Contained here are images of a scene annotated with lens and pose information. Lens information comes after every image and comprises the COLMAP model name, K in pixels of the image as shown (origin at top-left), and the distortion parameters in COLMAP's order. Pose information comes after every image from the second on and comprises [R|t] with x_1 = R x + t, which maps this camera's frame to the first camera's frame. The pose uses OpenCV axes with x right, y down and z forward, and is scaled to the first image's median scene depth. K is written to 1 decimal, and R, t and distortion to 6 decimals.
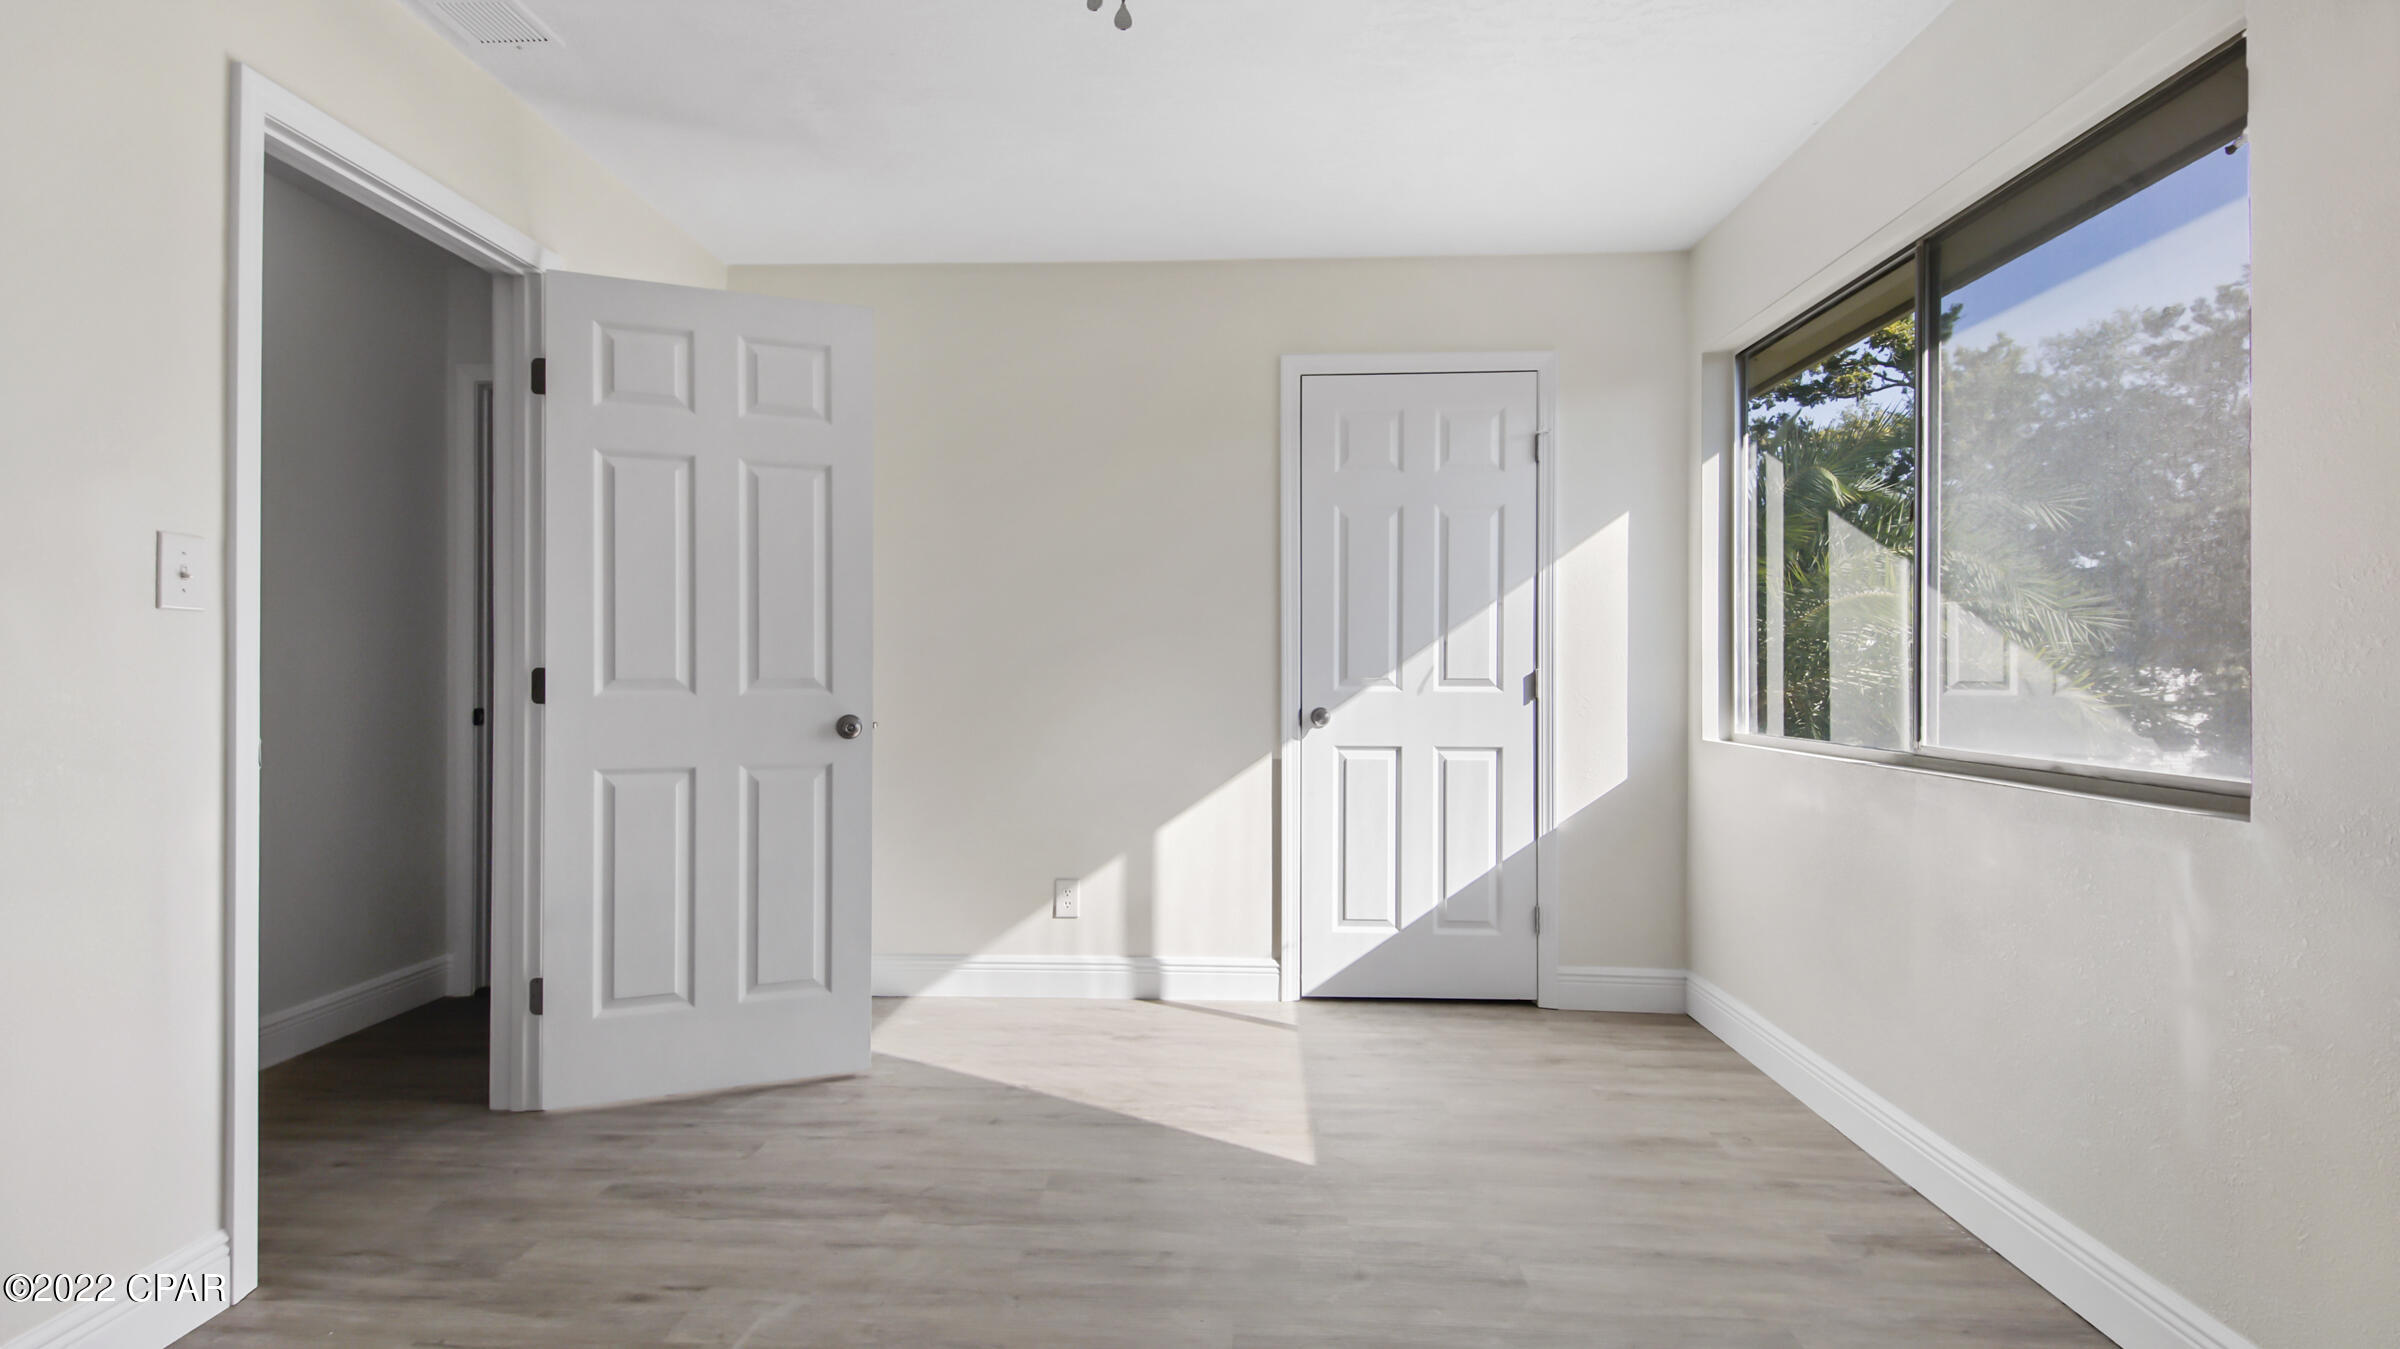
lens RADIAL K [[1091.1, 0, 1188.6], [0, 1091.1, 682.8], [0, 0, 1]] dist [0.020917, -0.002271]
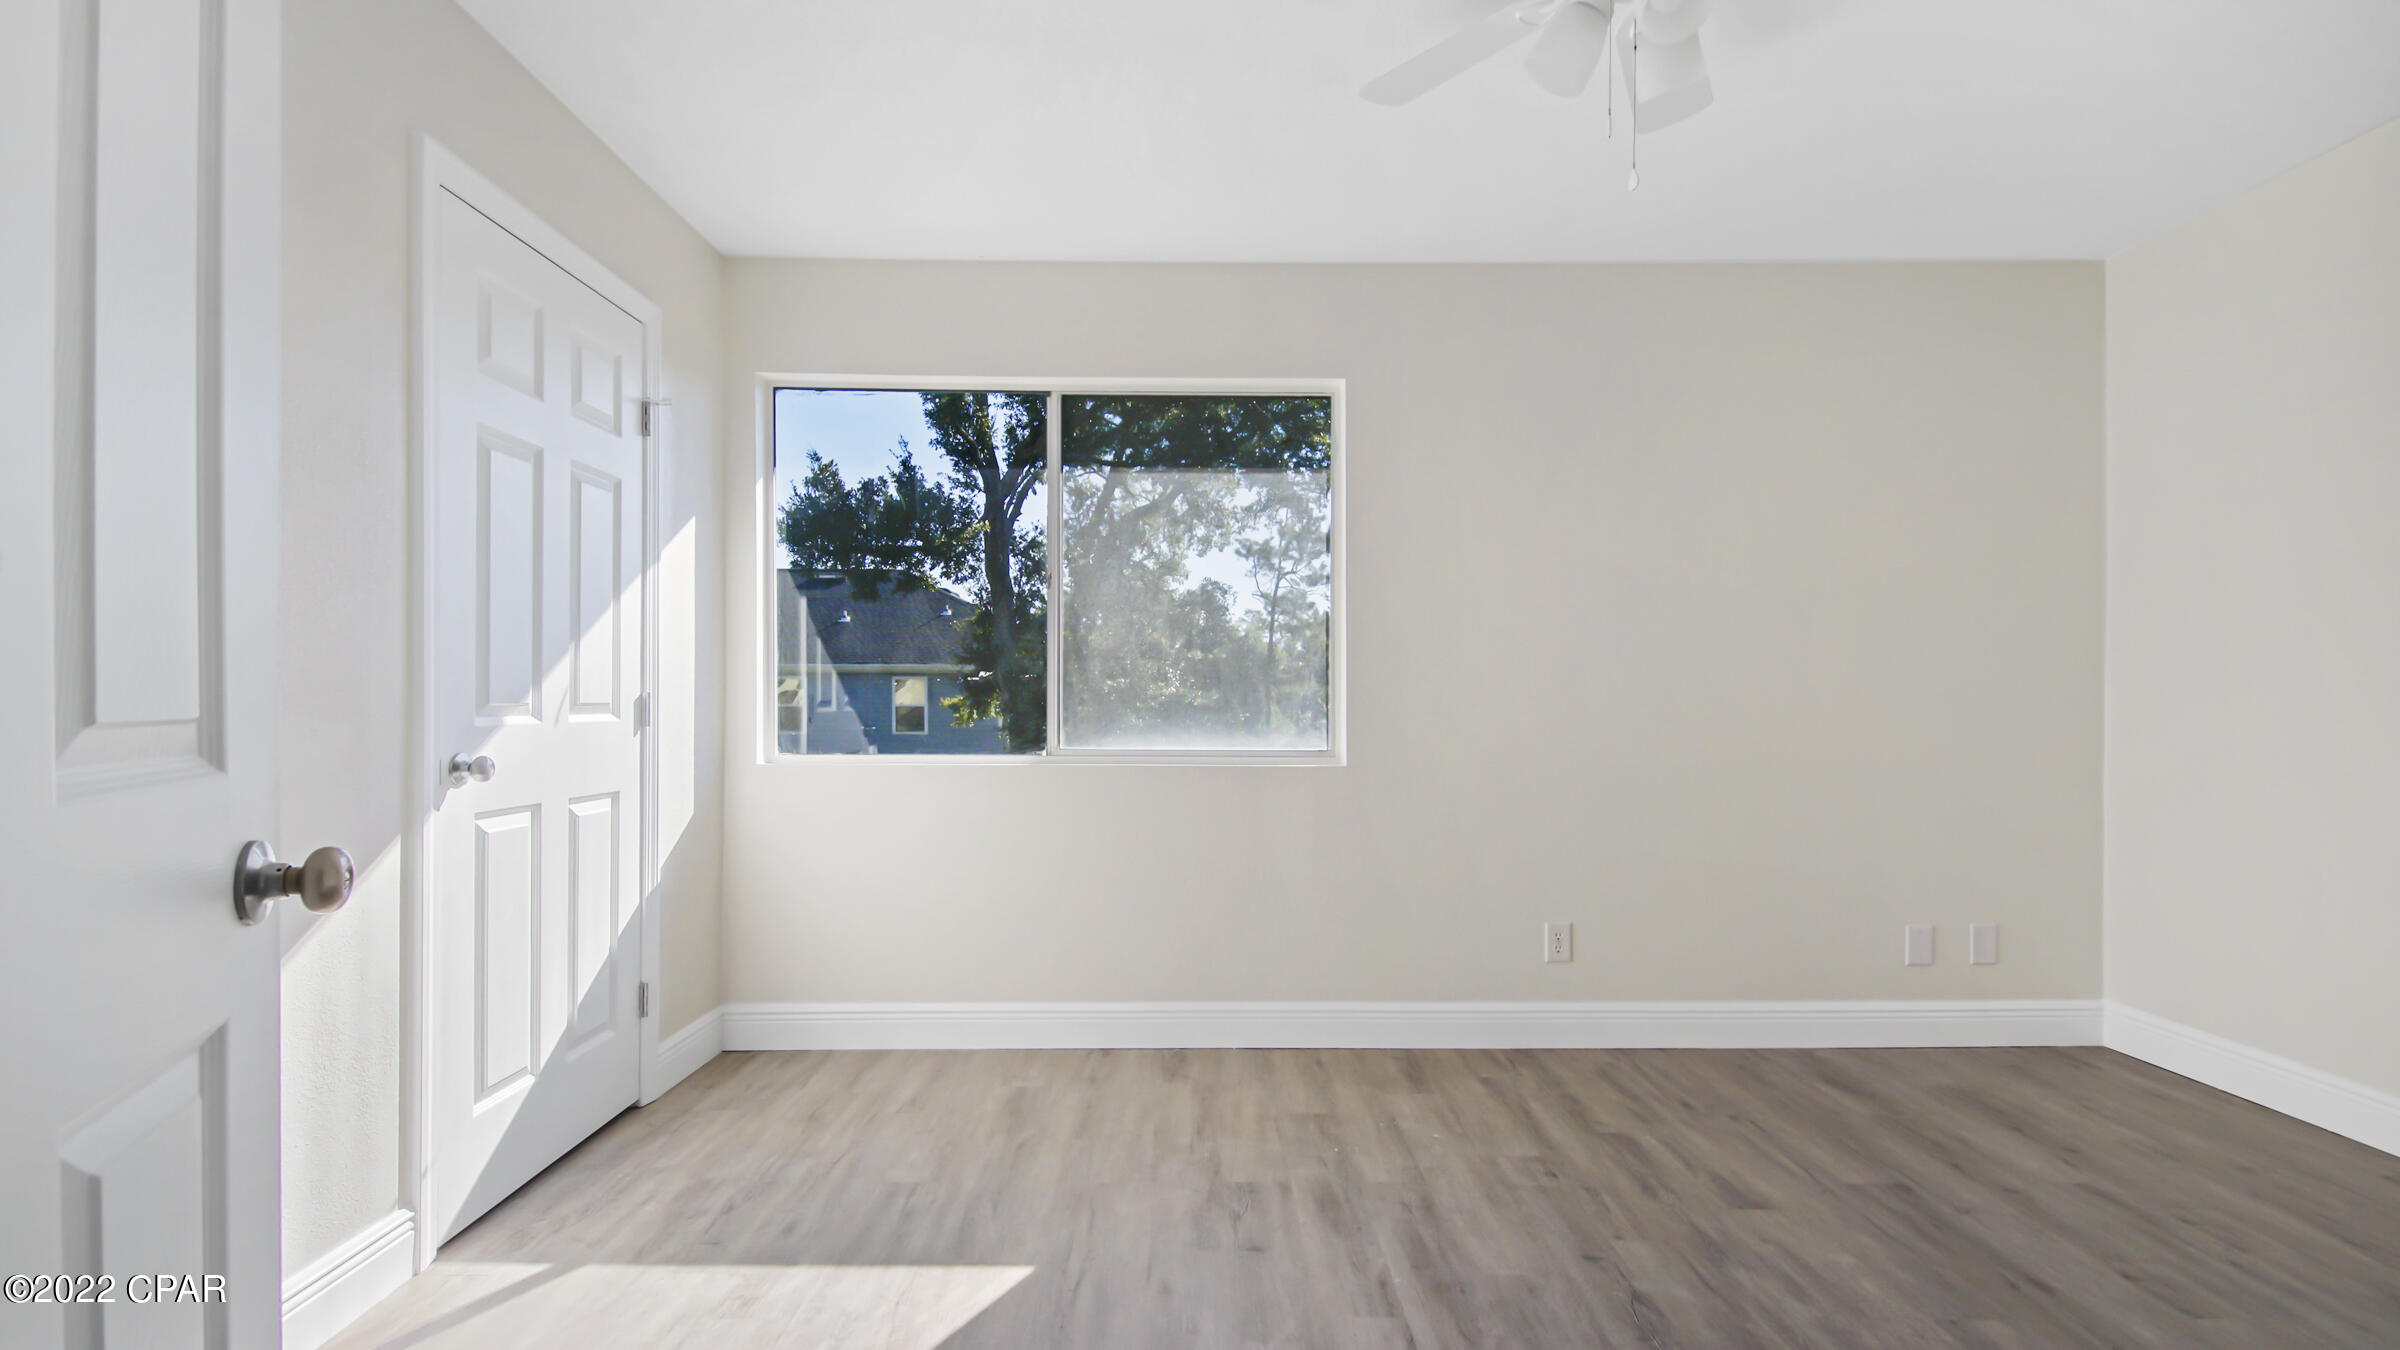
lens RADIAL K [[1091.1, 0, 1201.7], [0, 1091.1, 687.3], [0, 0, 1]] dist [0.020917, -0.002271]
pose [[-0.065124, 0.006204, 0.997858, -0.521370], [0.007823, 0.999953, -0.005706, -0.006811], [-0.997847, 0.007435, -0.065170, 0.637081]]
